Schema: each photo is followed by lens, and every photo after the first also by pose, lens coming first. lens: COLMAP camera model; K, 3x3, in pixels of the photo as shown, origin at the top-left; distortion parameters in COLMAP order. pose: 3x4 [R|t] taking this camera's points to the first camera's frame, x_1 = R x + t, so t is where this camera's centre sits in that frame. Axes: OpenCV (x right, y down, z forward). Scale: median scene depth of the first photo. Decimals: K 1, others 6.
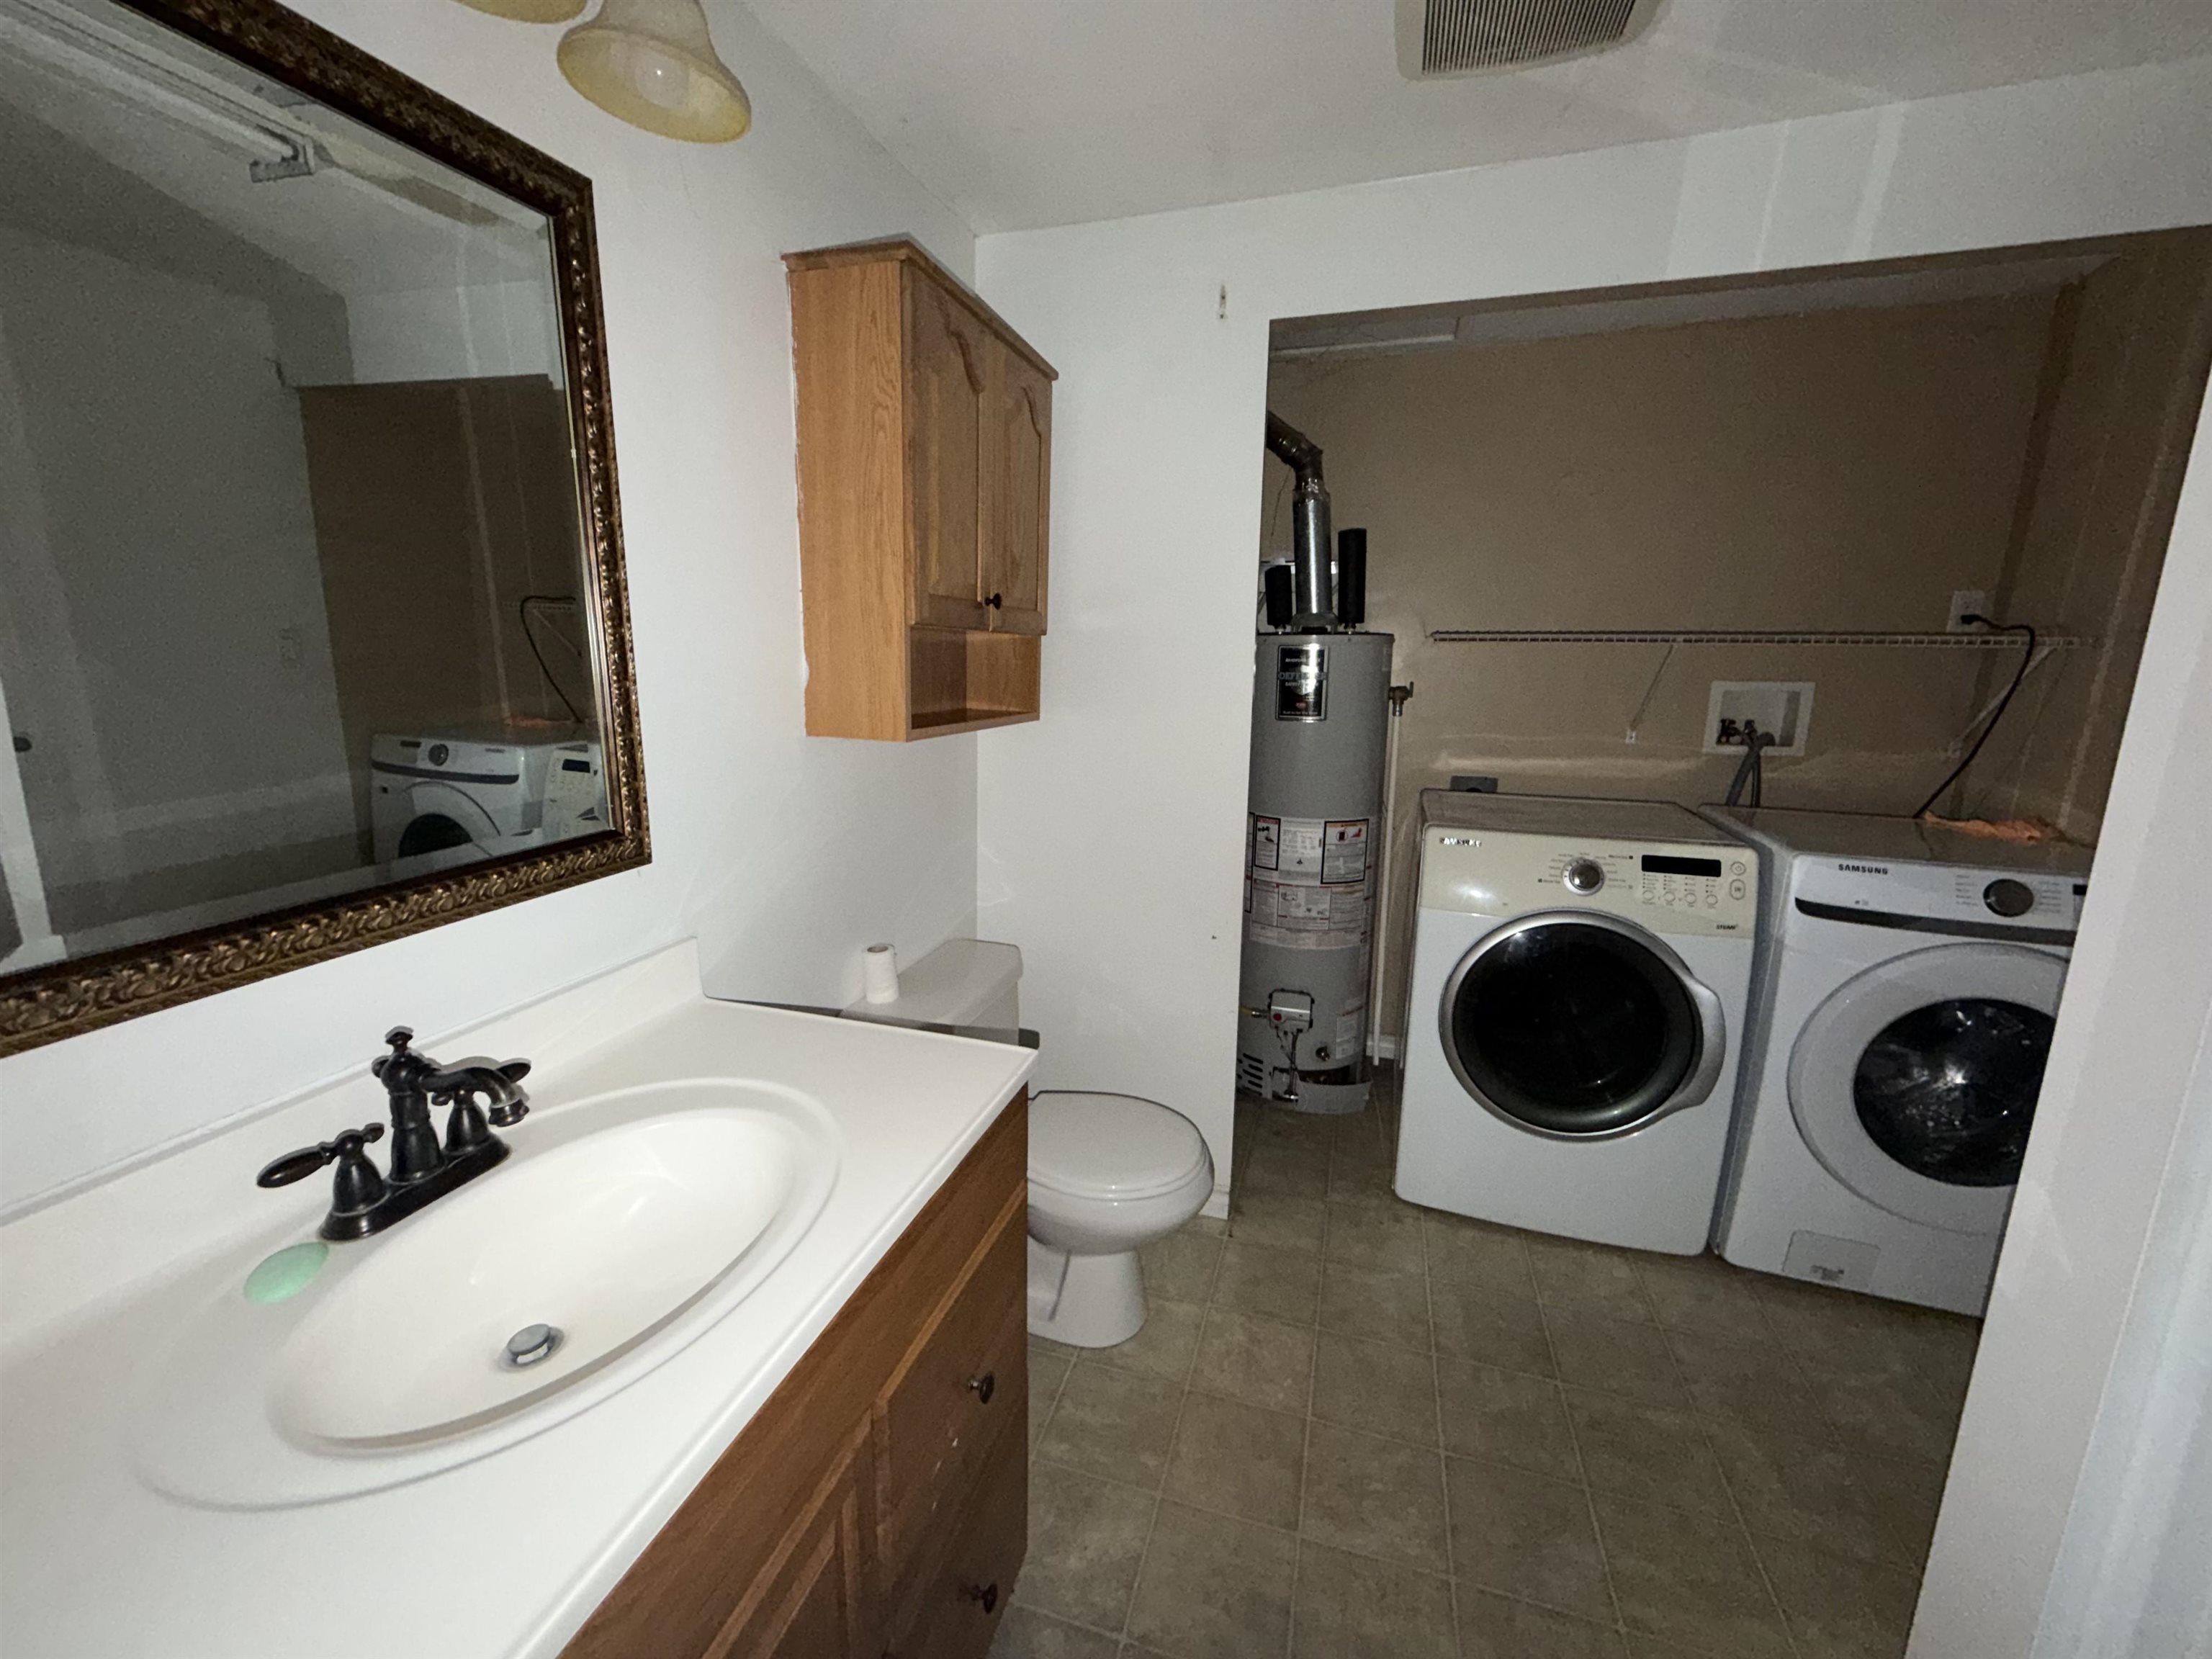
lens RADIAL K [[886.2, 0, 1098.2], [0, 886.2, 837.6], [0, 0, 1]] dist [-0.001535, -0.000337]
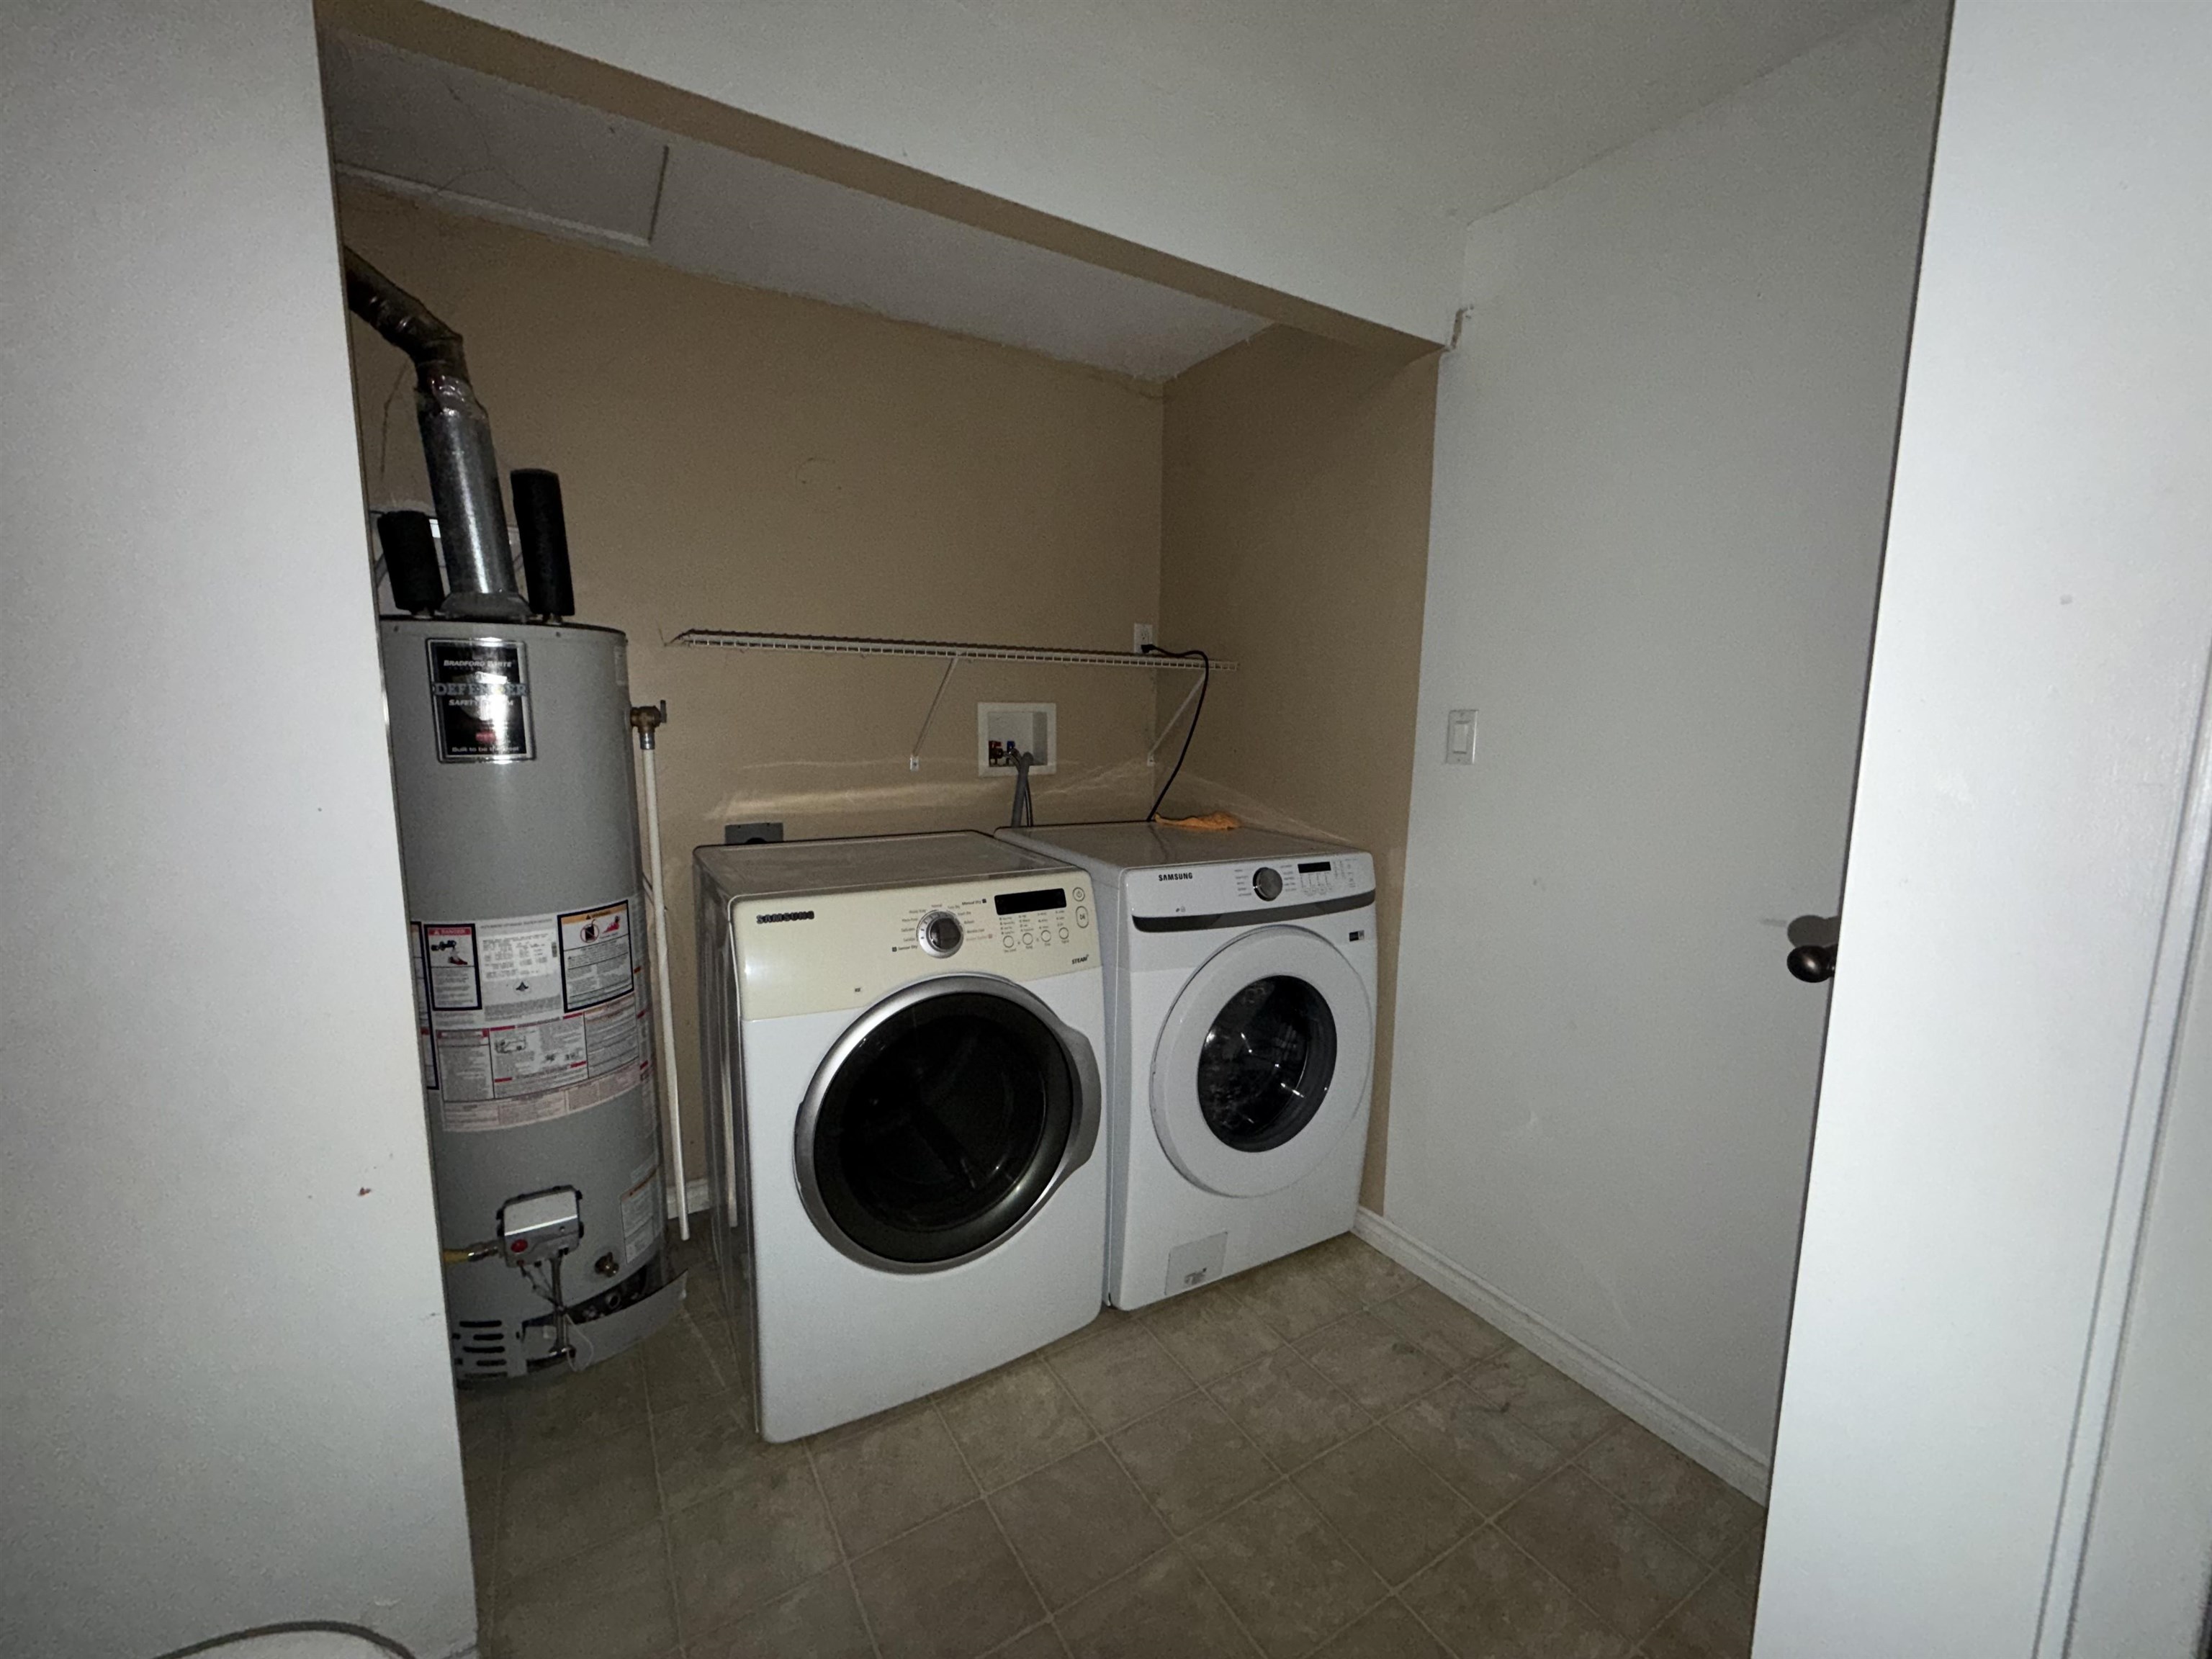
lens RADIAL K [[886.2, 0, 1098.2], [0, 886.2, 837.6], [0, 0, 1]] dist [-0.001535, -0.000337]
pose [[0.660148, -0.109424, 0.743123, 0.043663], [0.146437, 0.989098, 0.015557, -0.026260], [-0.736723, 0.098551, 0.668974, 0.273704]]
